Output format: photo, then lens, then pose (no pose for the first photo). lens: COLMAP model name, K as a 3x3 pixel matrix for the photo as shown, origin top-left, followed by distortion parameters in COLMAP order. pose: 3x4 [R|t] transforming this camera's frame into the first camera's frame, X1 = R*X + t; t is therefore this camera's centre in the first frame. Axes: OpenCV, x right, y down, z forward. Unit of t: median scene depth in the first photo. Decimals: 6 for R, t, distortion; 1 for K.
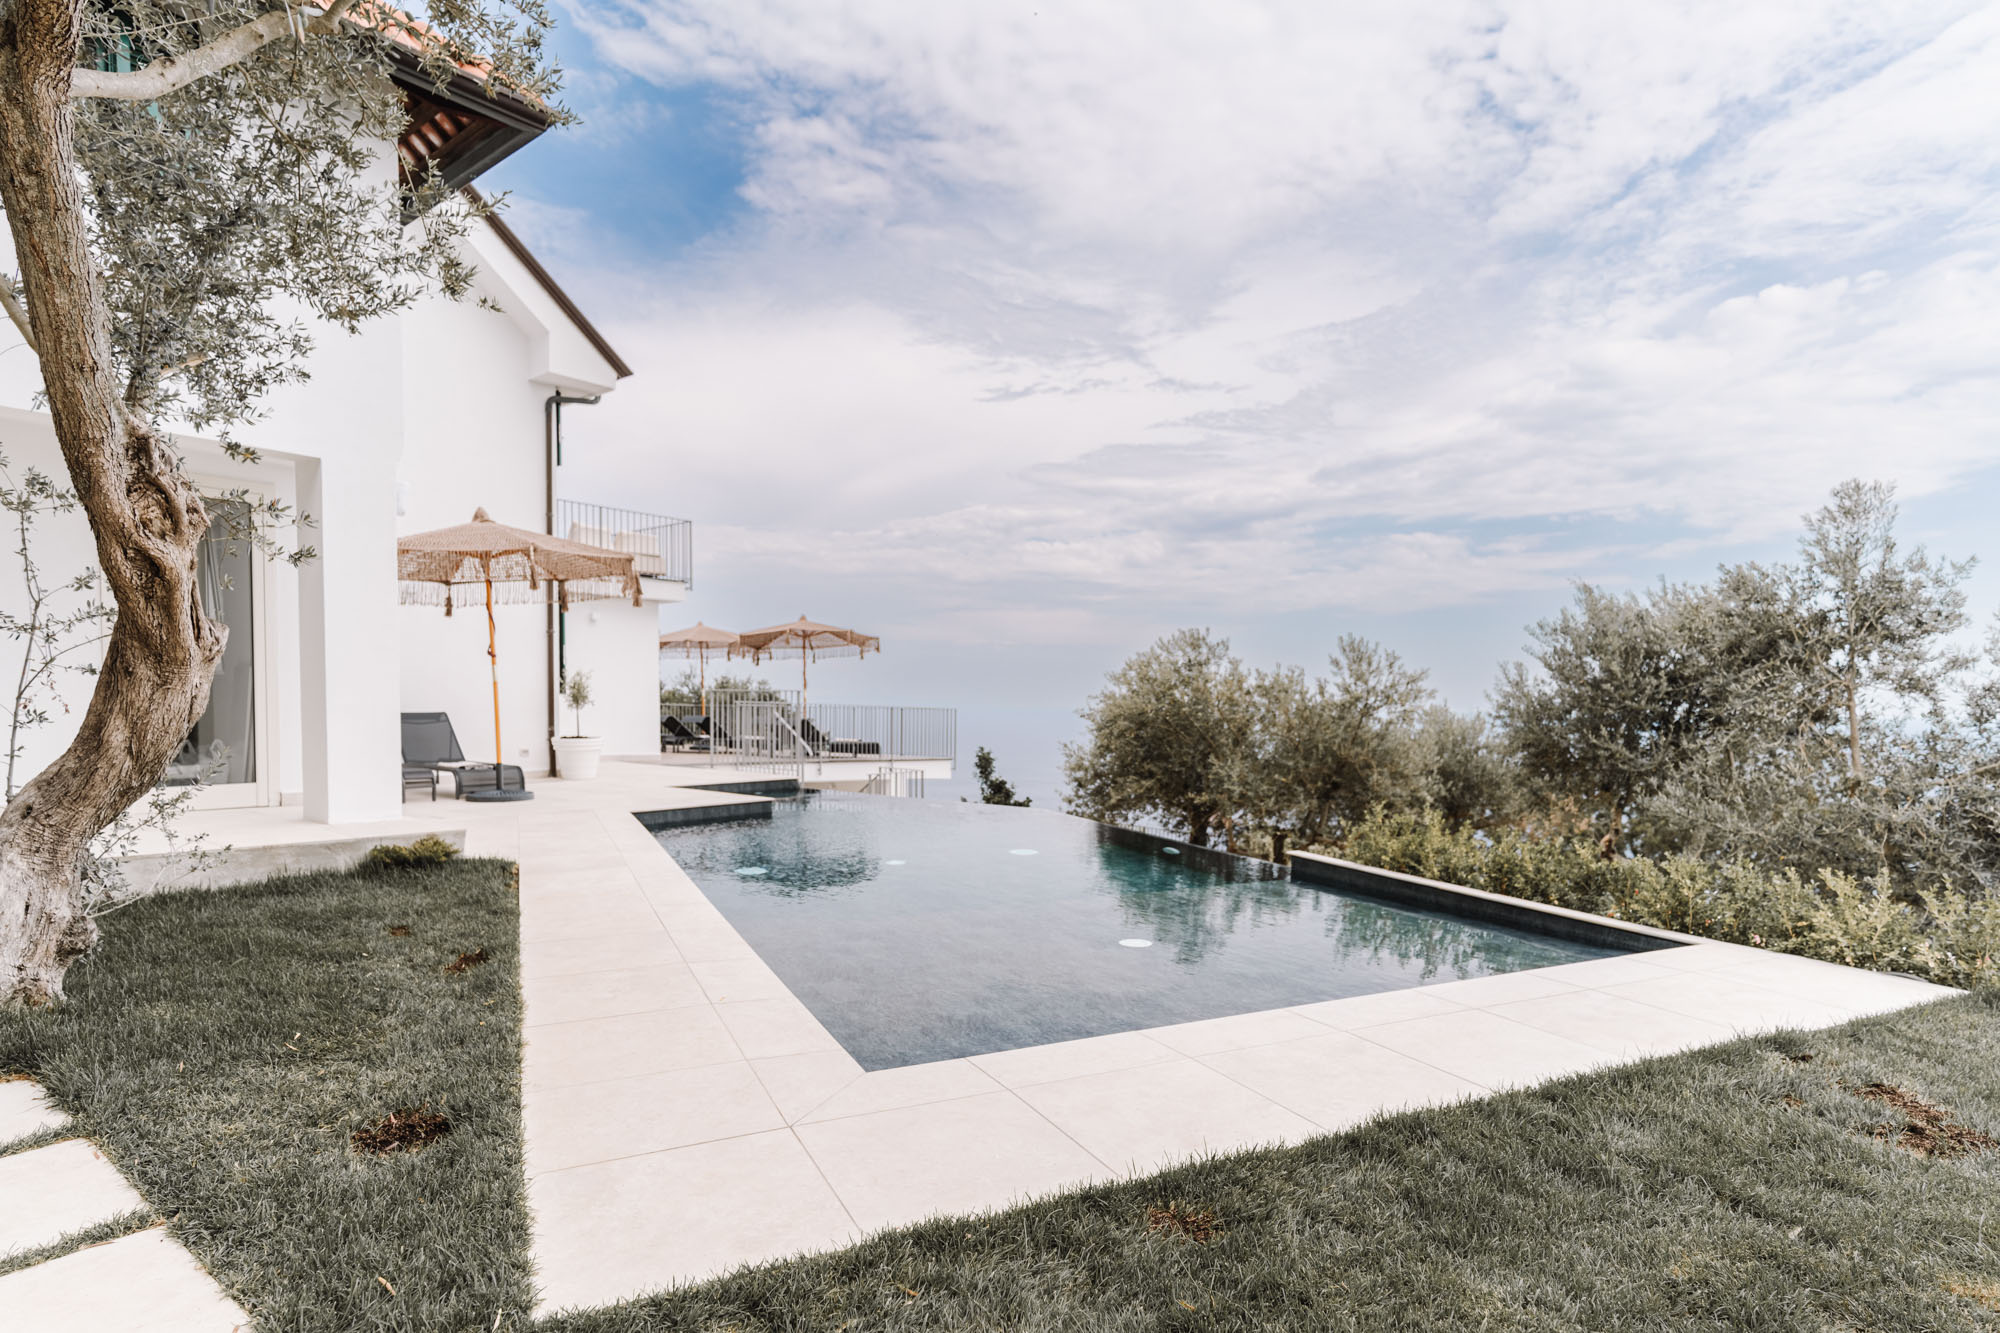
lens RADIAL K [[1023.8, 0, 1000.0], [0, 1023.8, 666.5], [0, 0, 1]] dist [0.001394, 0.001225]
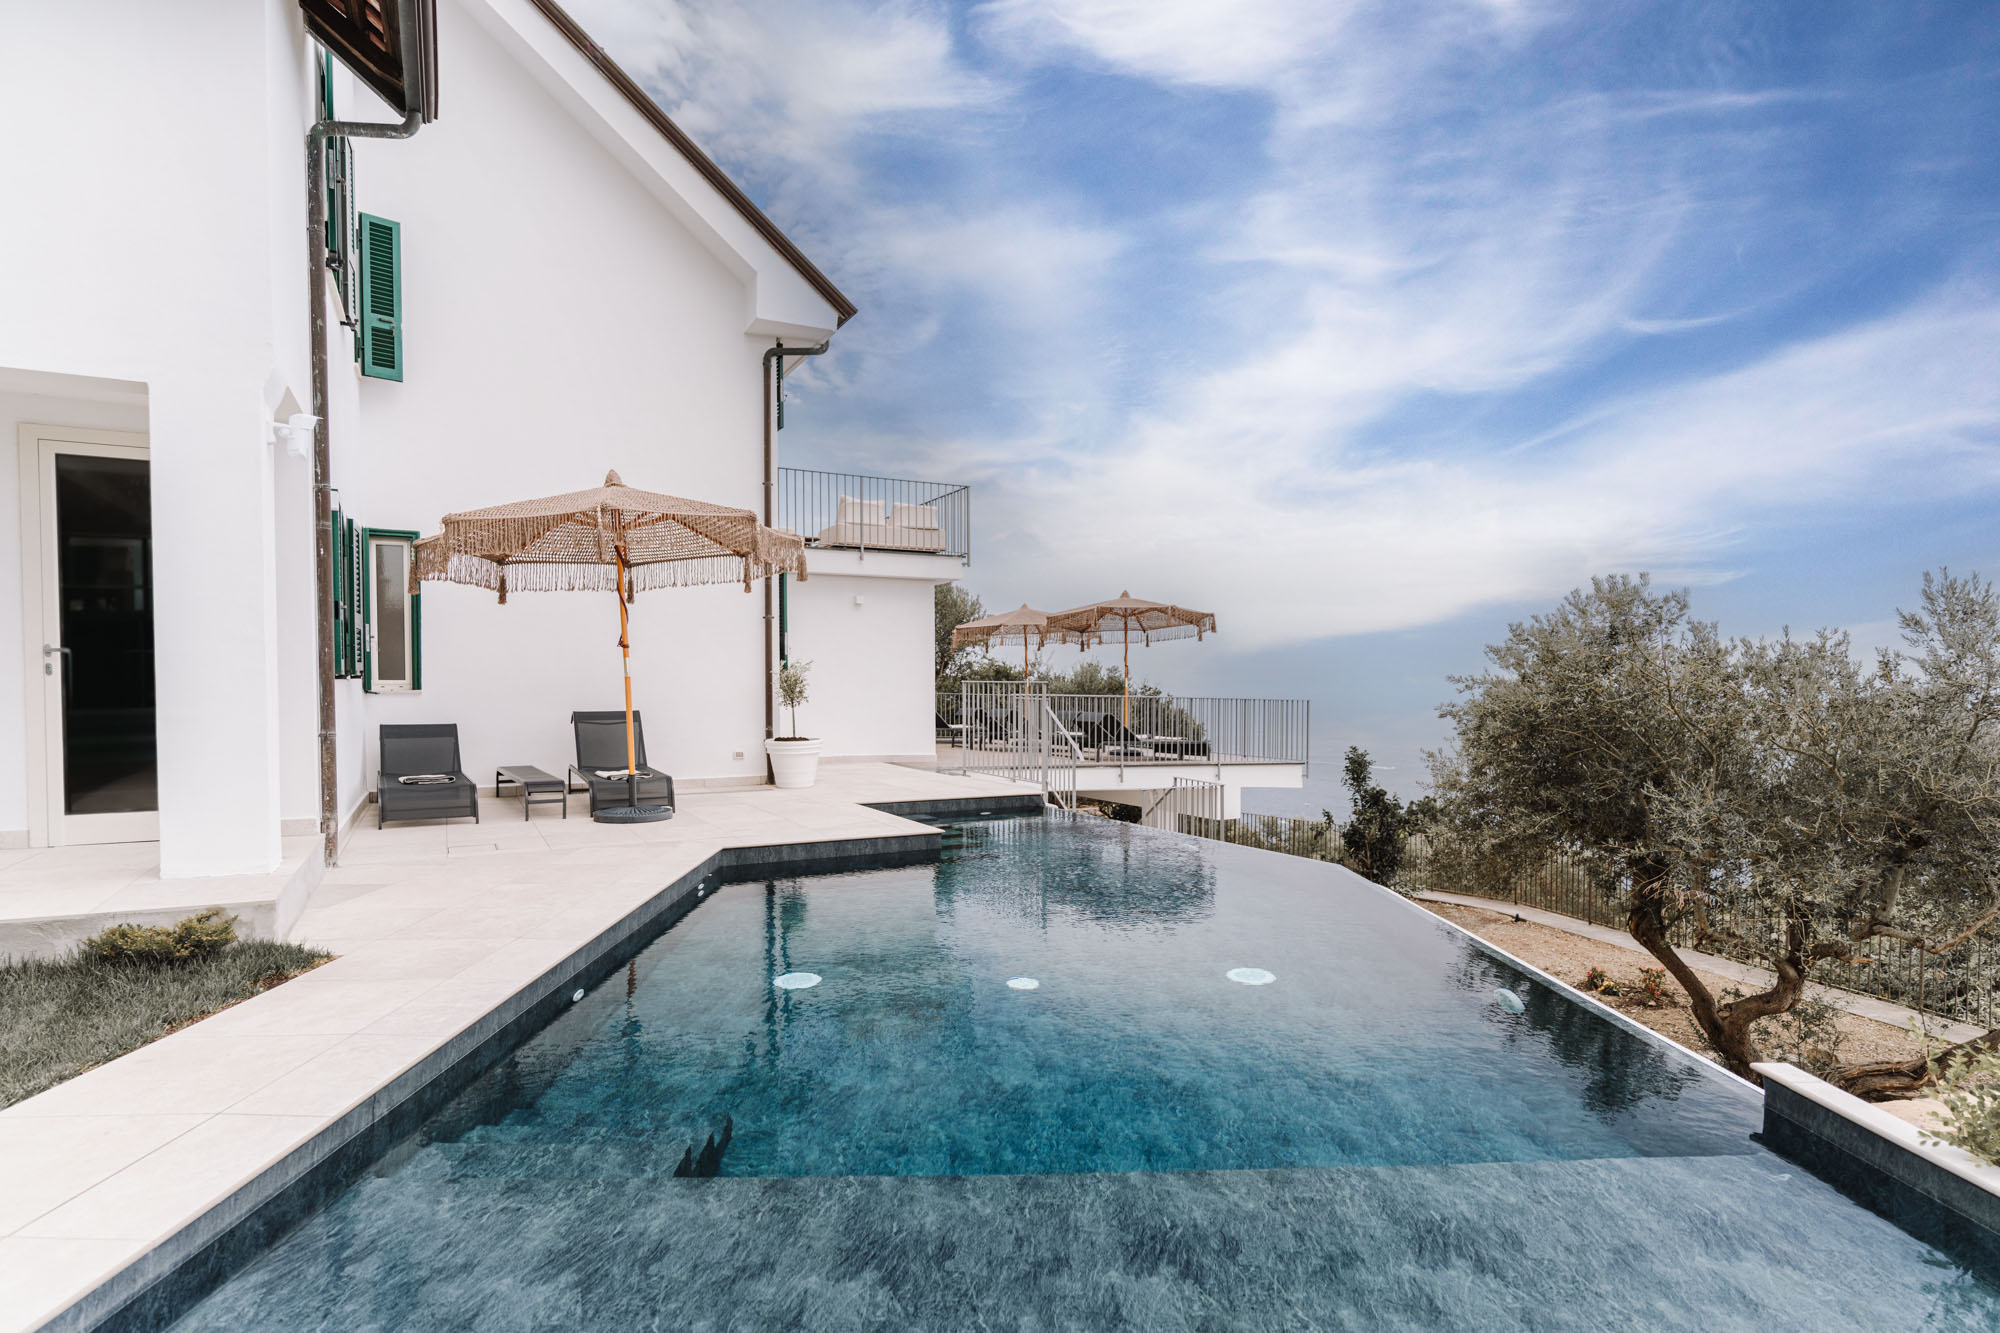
lens RADIAL K [[1023.8, 0, 1000.0], [0, 1023.8, 666.5], [0, 0, 1]] dist [0.001394, 0.001225]
pose [[0.908931, -0.016981, -0.416600, 0.104044], [0.023885, 0.999650, 0.011367, 0.001975], [0.416261, -0.020282, 0.909019, 0.275361]]
